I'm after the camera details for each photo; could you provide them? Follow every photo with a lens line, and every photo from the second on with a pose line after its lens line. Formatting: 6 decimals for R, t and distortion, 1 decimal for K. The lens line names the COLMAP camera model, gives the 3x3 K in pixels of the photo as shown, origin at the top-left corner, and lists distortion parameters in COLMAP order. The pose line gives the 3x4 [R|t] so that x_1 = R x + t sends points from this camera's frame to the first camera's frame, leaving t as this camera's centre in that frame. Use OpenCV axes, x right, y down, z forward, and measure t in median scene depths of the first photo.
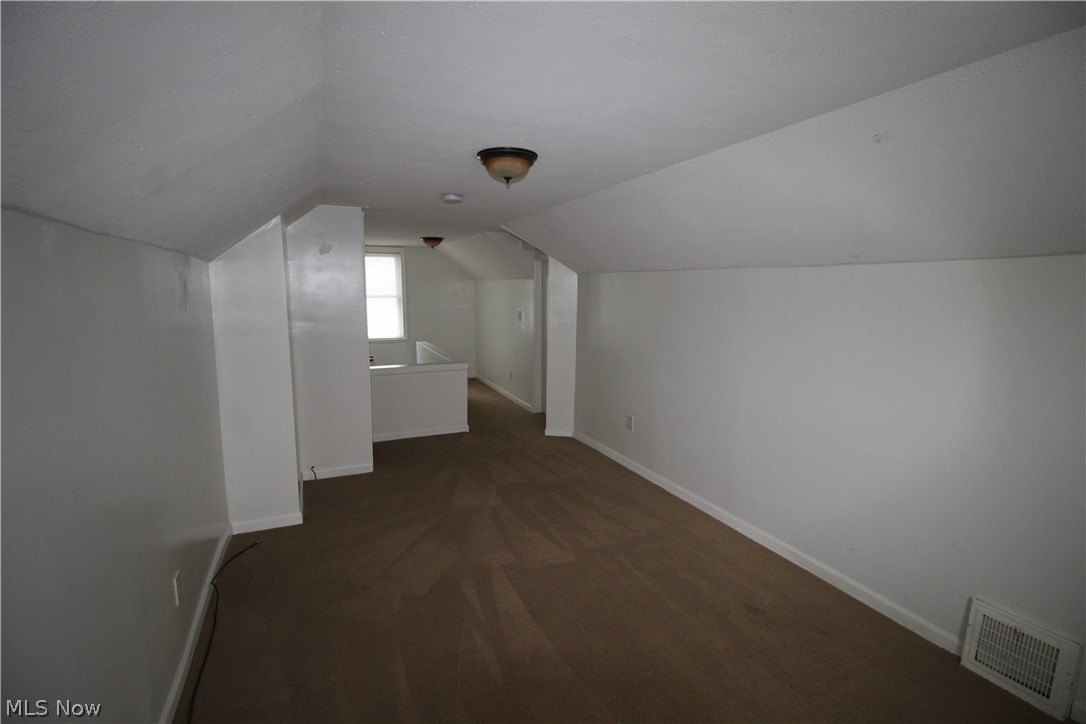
lens RADIAL K [[508.9, 0, 543.8], [0, 508.9, 362.7], [0, 0, 1]] dist [-0.003809, -0.001889]
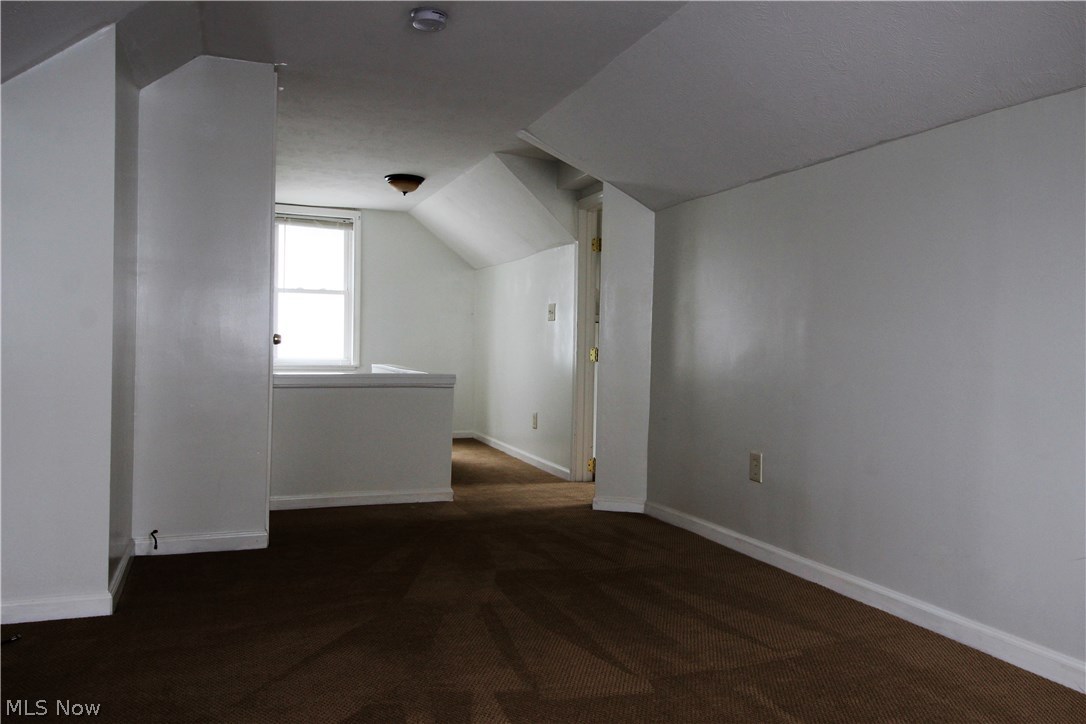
lens RADIAL K [[833.4, 0, 542.0], [0, 833.4, 362.6], [0, 0, 1]] dist [0.014802, -0.003965]
pose [[0.997869, 0.014330, -0.063656, 0.004407], [-0.022070, 0.992210, -0.122607, 0.143667], [0.061403, 0.123750, 0.990412, 0.150171]]
